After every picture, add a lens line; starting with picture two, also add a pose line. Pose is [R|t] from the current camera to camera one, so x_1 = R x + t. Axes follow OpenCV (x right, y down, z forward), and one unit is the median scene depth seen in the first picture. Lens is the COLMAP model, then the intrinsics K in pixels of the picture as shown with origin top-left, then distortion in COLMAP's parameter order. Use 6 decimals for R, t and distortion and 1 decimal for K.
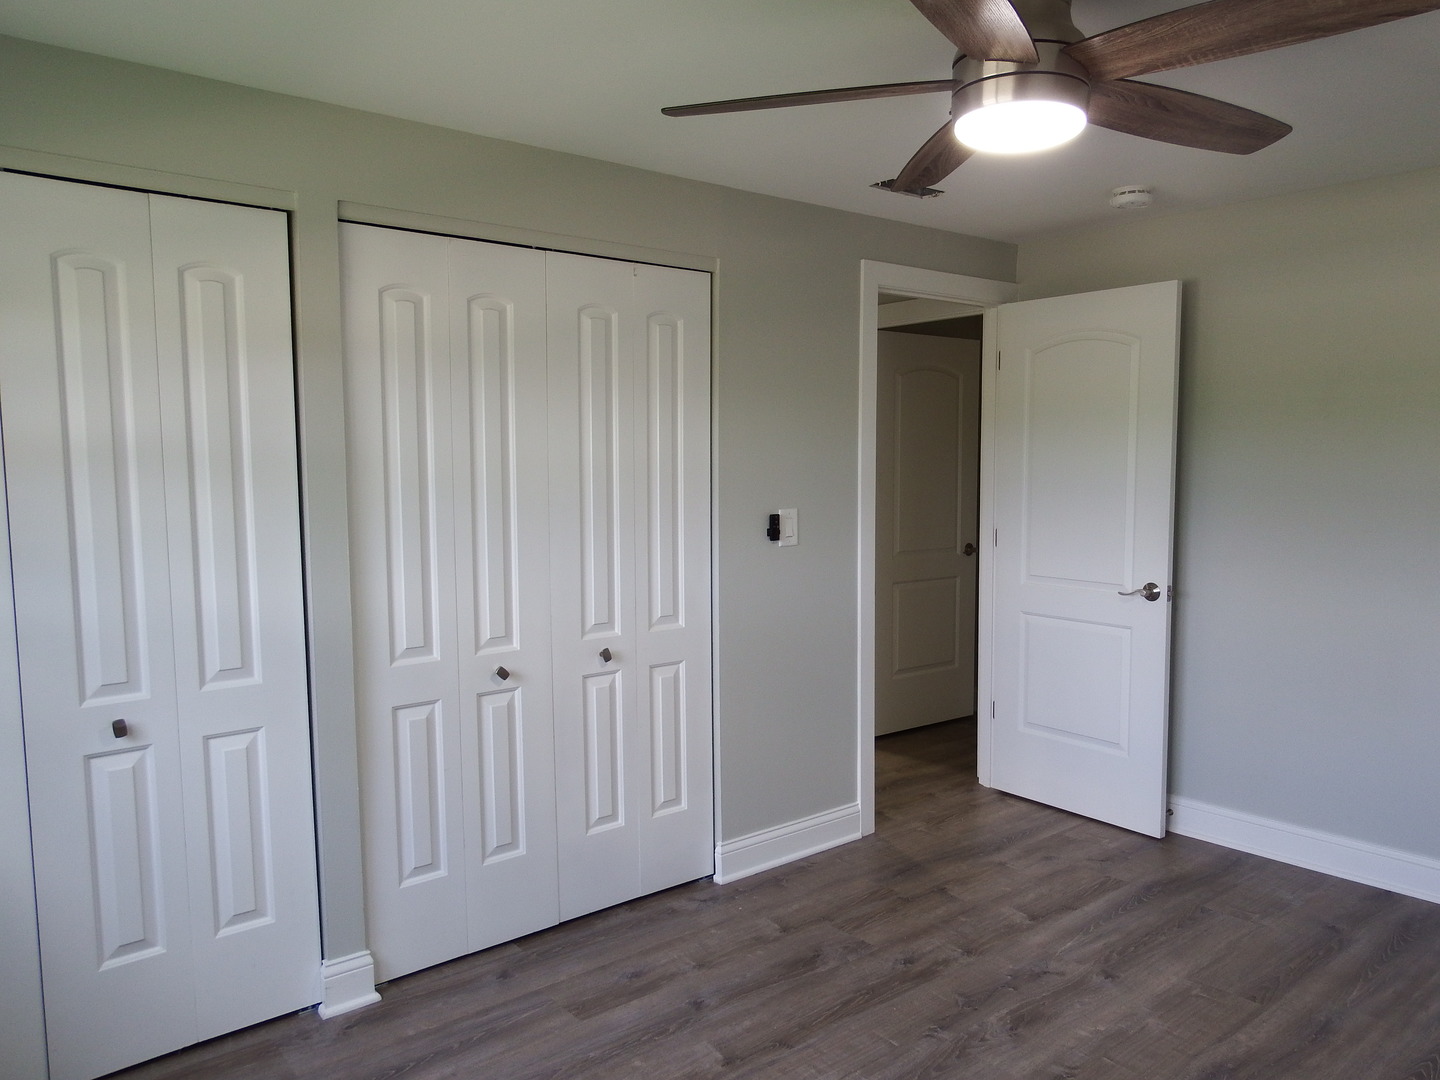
lens RADIAL K [[1063.2, 0, 726.2], [0, 1063.2, 551.3], [0, 0, 1]] dist [0.000903, -0.005740]
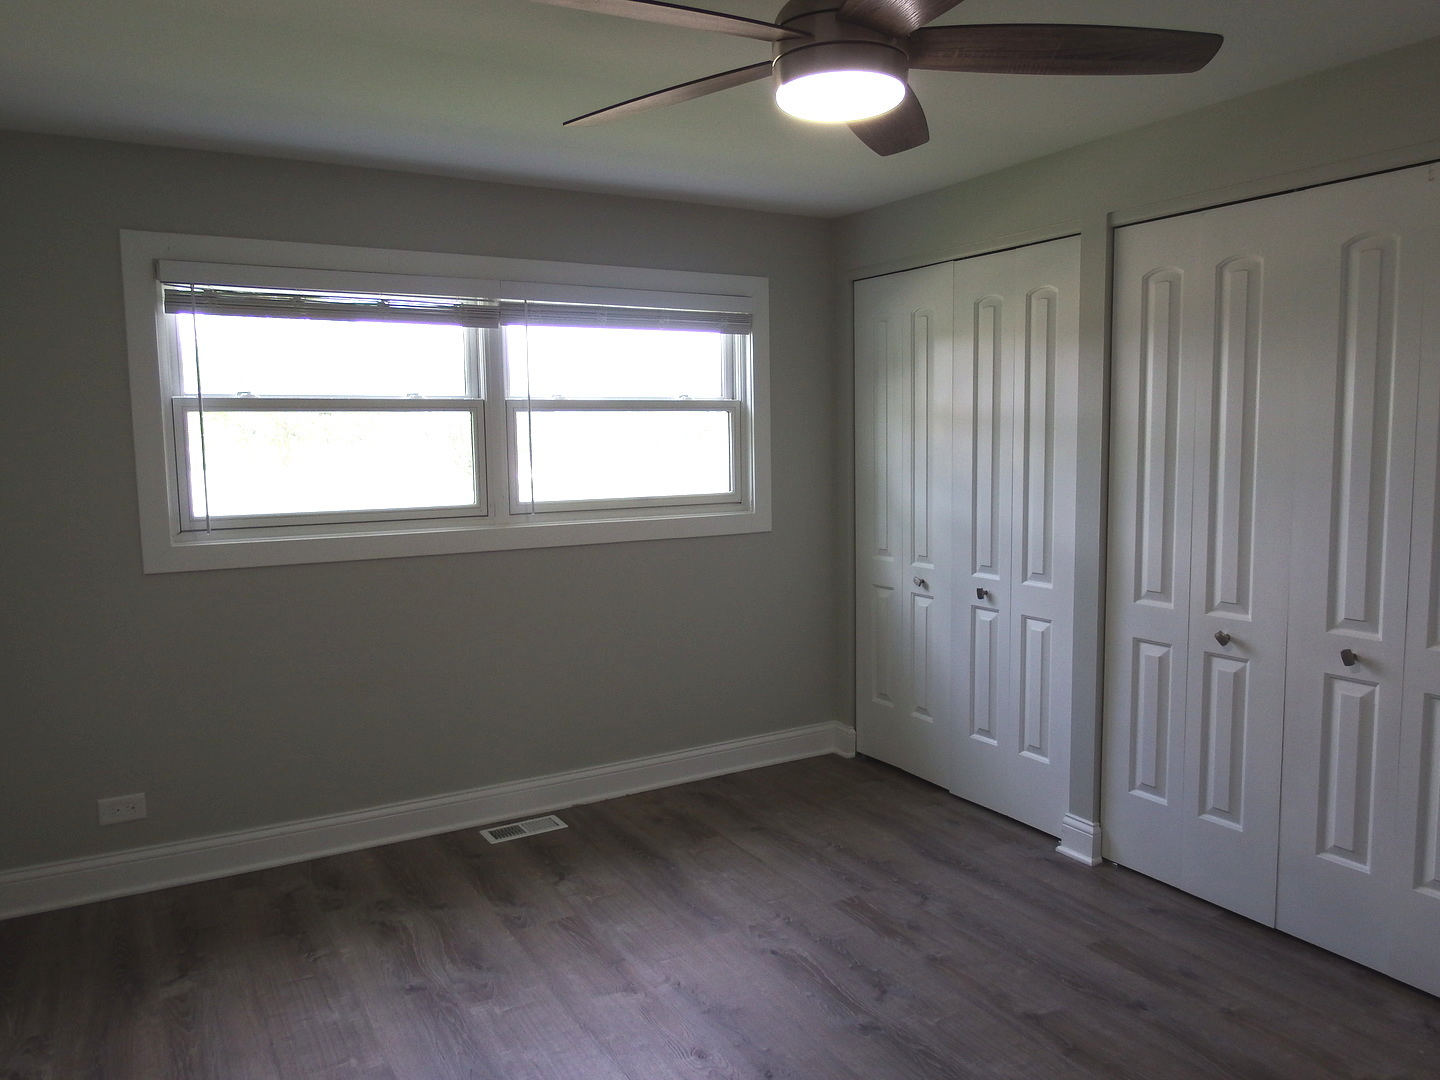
lens RADIAL K [[1063.2, 0, 722.7], [0, 1063.2, 541.3], [0, 0, 1]] dist [0.000903, -0.005740]
pose [[-0.177233, 0.113056, -0.977654, 0.888012], [-0.068852, 0.989522, 0.126910, -0.073451], [0.981758, 0.089806, -0.167592, 0.738935]]
